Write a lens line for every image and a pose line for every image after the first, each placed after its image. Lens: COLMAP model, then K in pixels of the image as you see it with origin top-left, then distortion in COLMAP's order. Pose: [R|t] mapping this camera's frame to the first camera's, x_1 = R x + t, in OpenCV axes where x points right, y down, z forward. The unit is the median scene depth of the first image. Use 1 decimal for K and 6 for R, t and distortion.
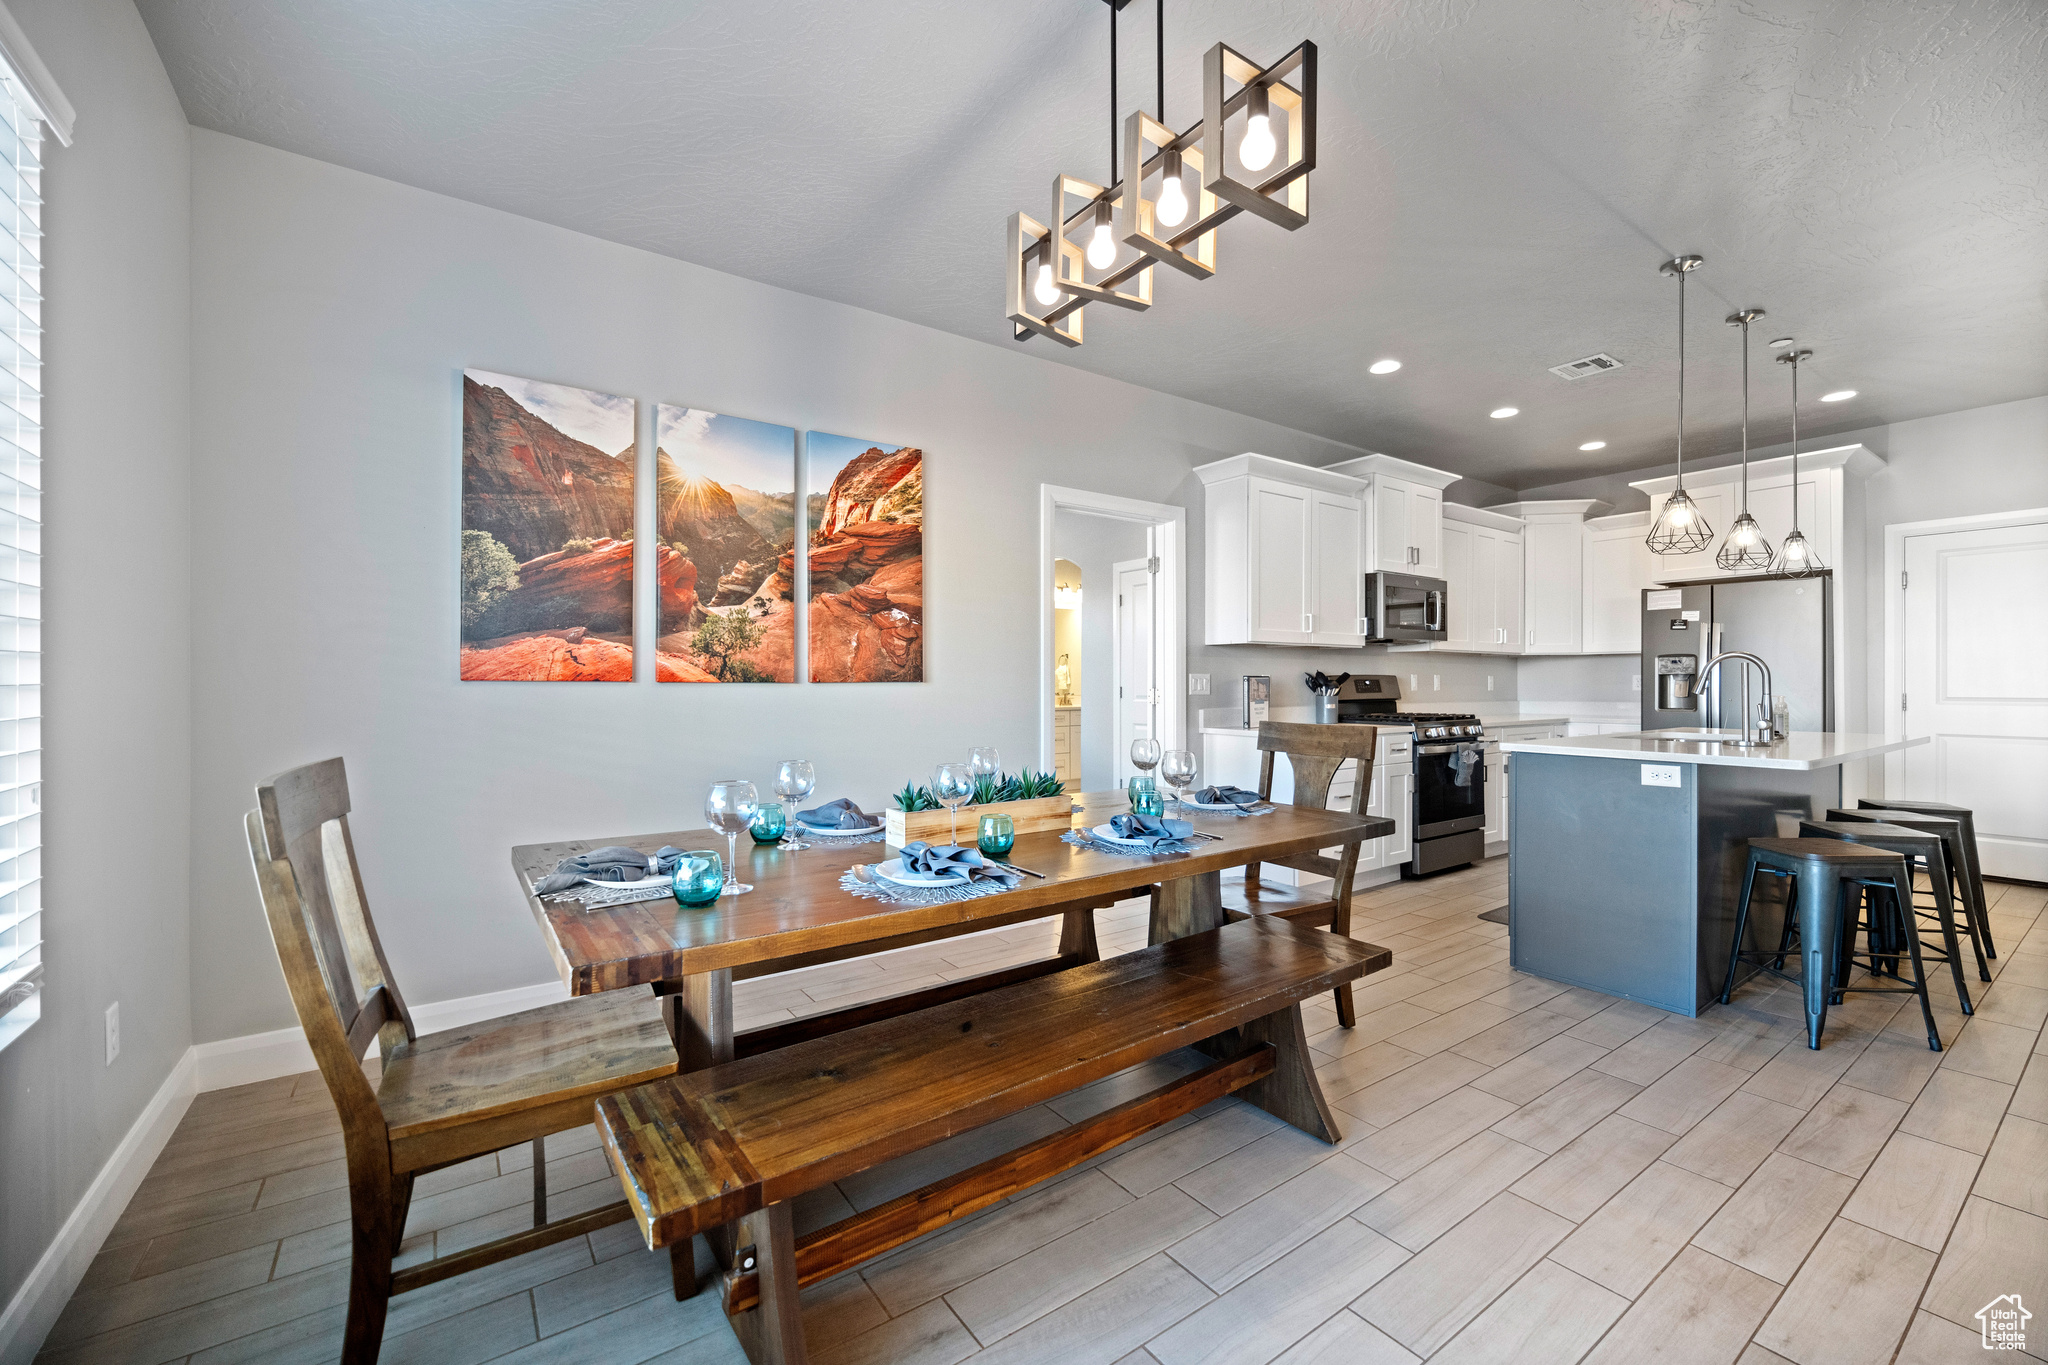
lens RADIAL K [[837.6, 0, 1040.2], [0, 837.6, 688.9], [0, 0, 1]] dist [-0.009590, -0.000149]
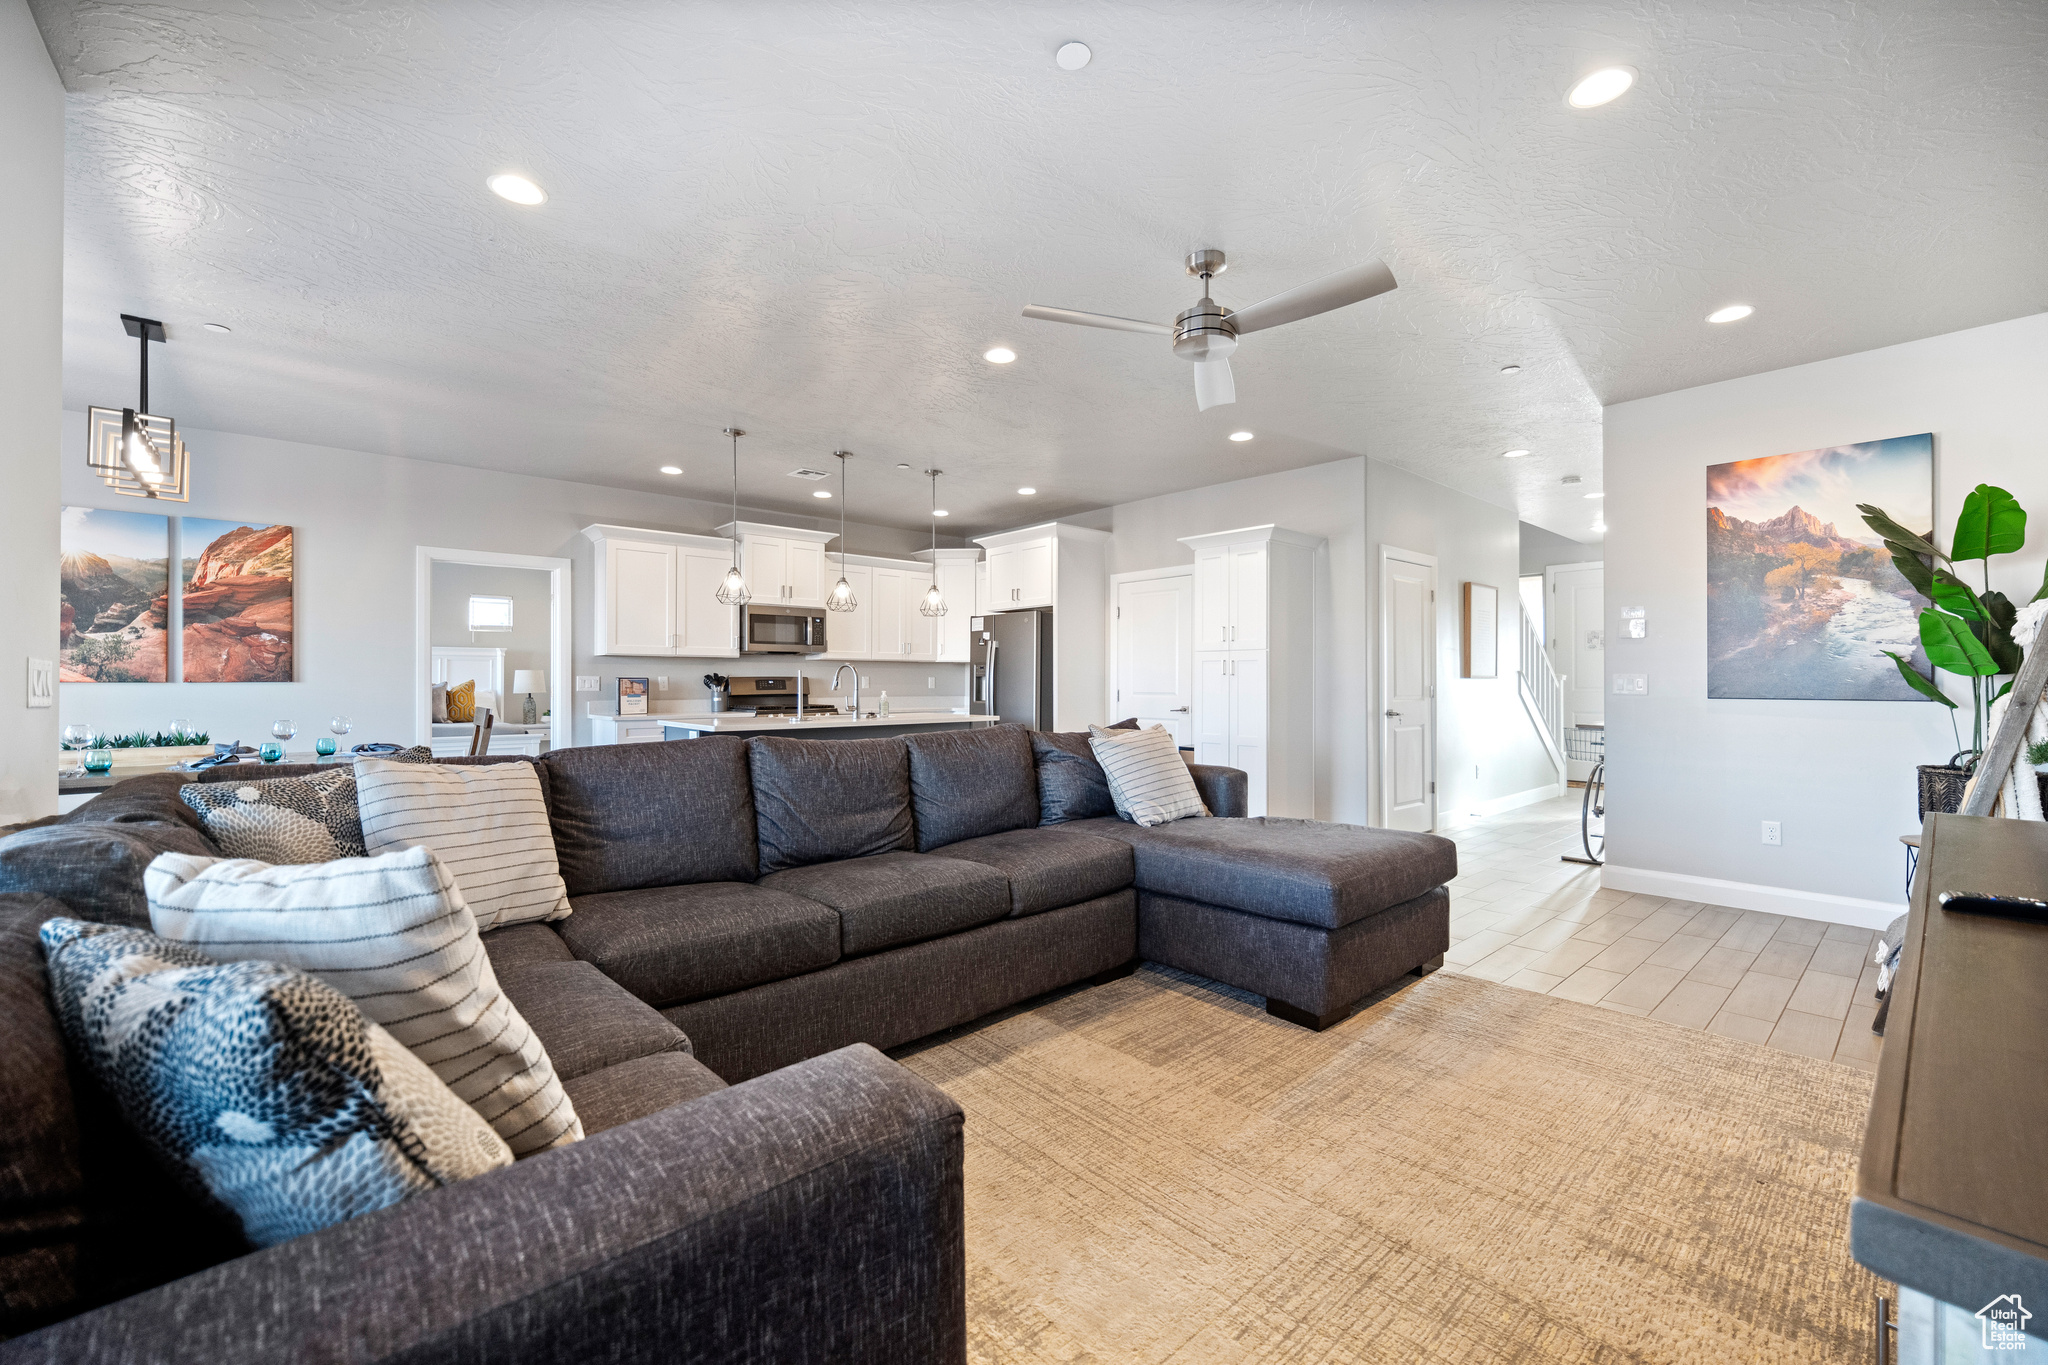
lens RADIAL K [[832.4, 0, 1042.9], [0, 832.4, 678.7], [0, 0, 1]] dist [-0.007939, 0.000237]
pose [[0.993266, 0.001573, 0.115849, 1.070656], [-0.000379, 0.999947, -0.010326, 0.000814], [-0.115859, 0.010213, 0.993213, -0.649884]]
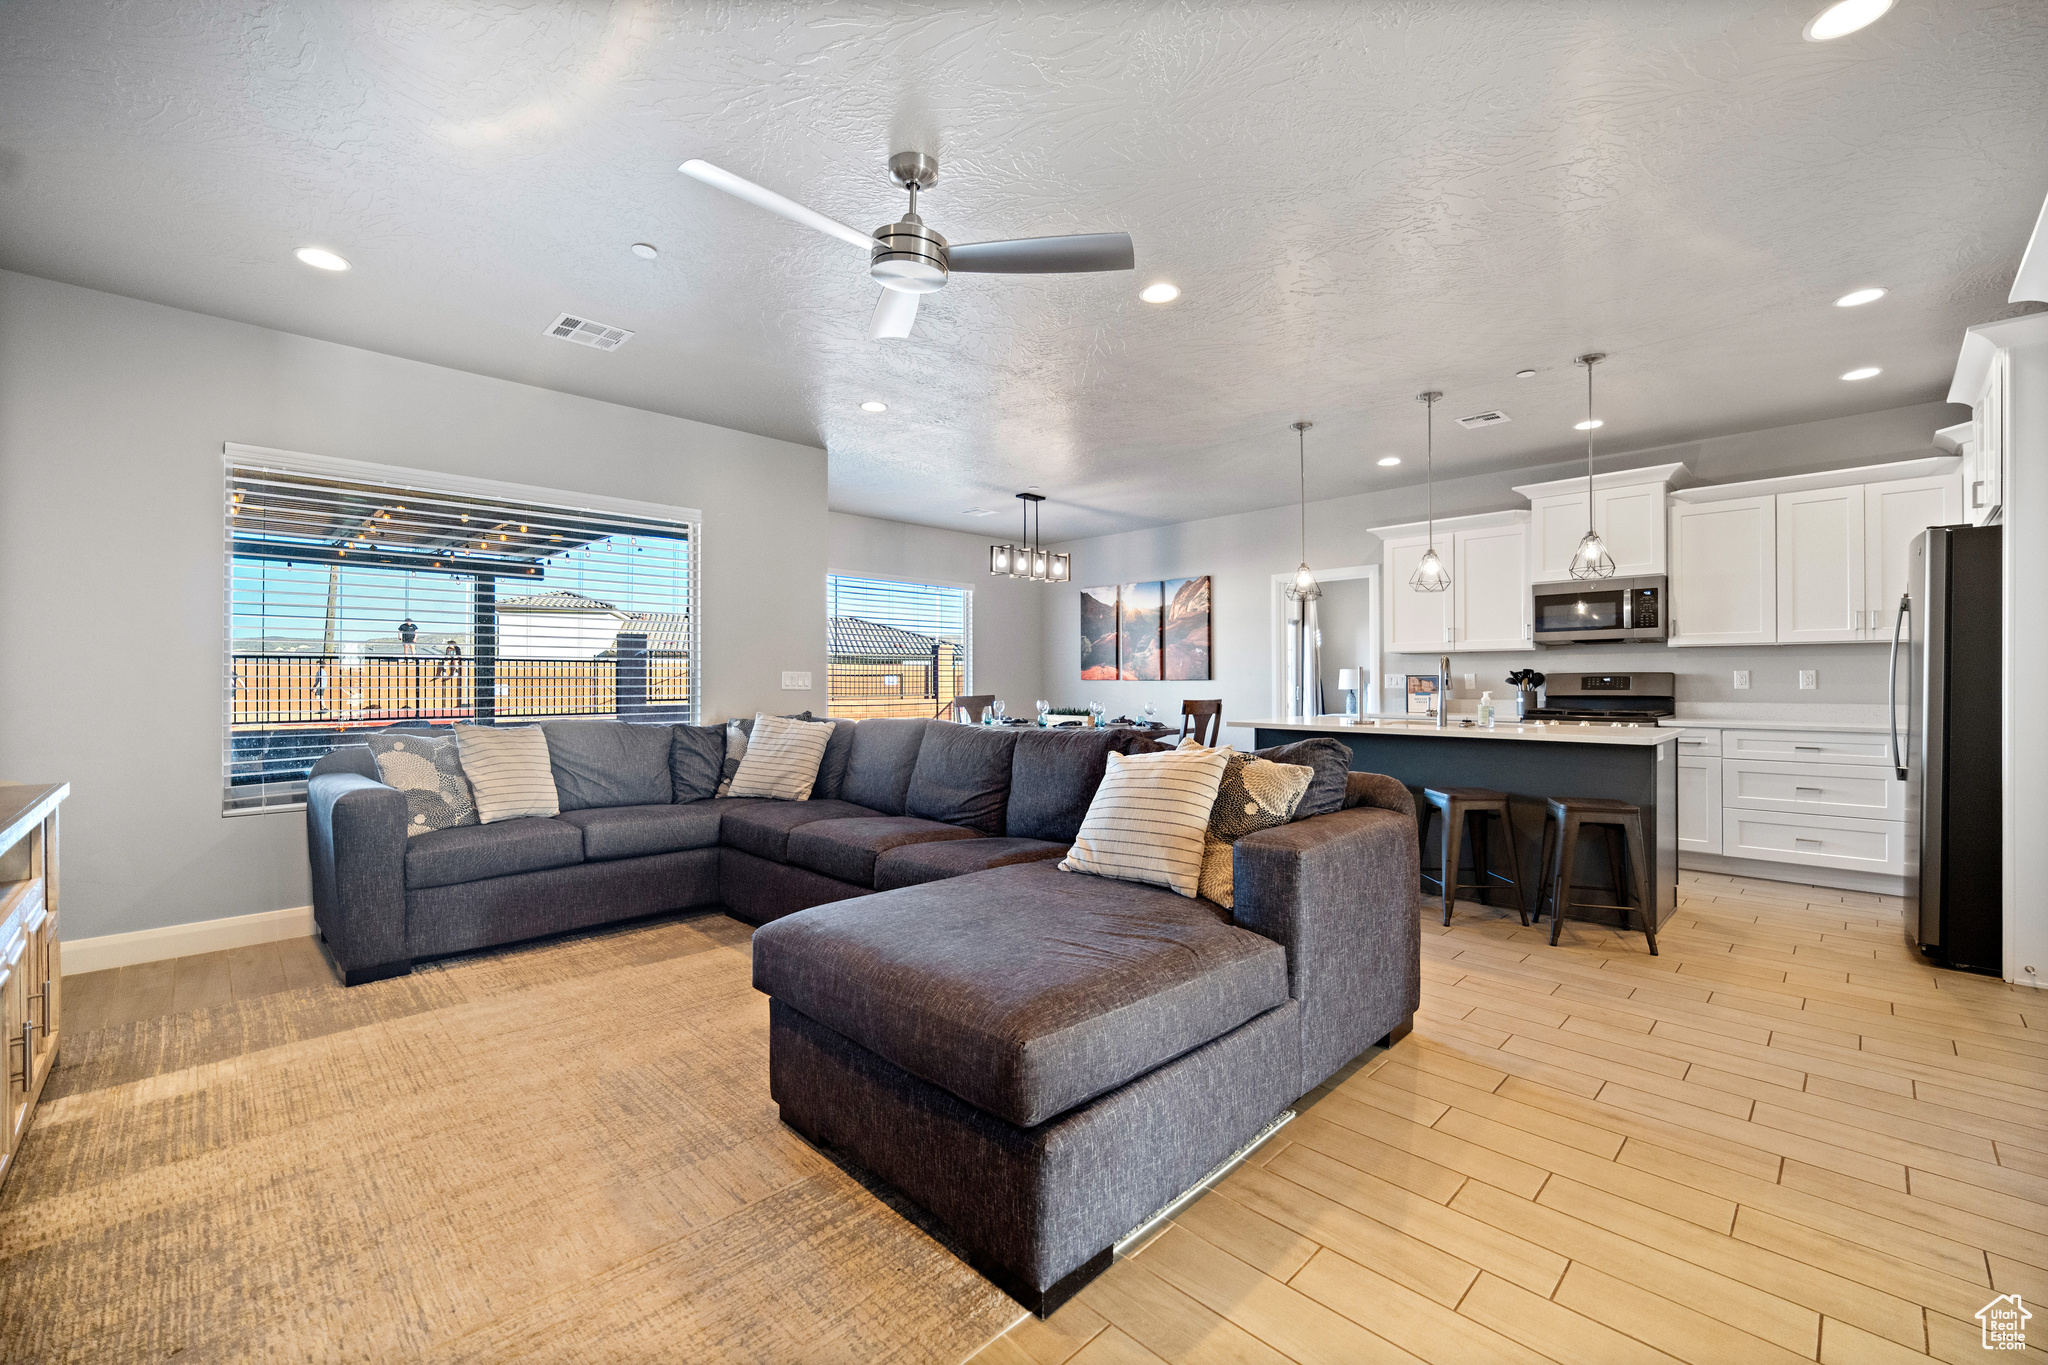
lens RADIAL K [[831.6, 0, 1024.0], [0, 831.6, 682.5], [0, 0, 1]] dist [-0.002079, 0.000057]
pose [[0.158344, 0.004558, -0.987373, 2.062207], [-0.005564, 0.999978, 0.003724, -0.007070], [0.987368, 0.004904, 0.158366, 0.176292]]
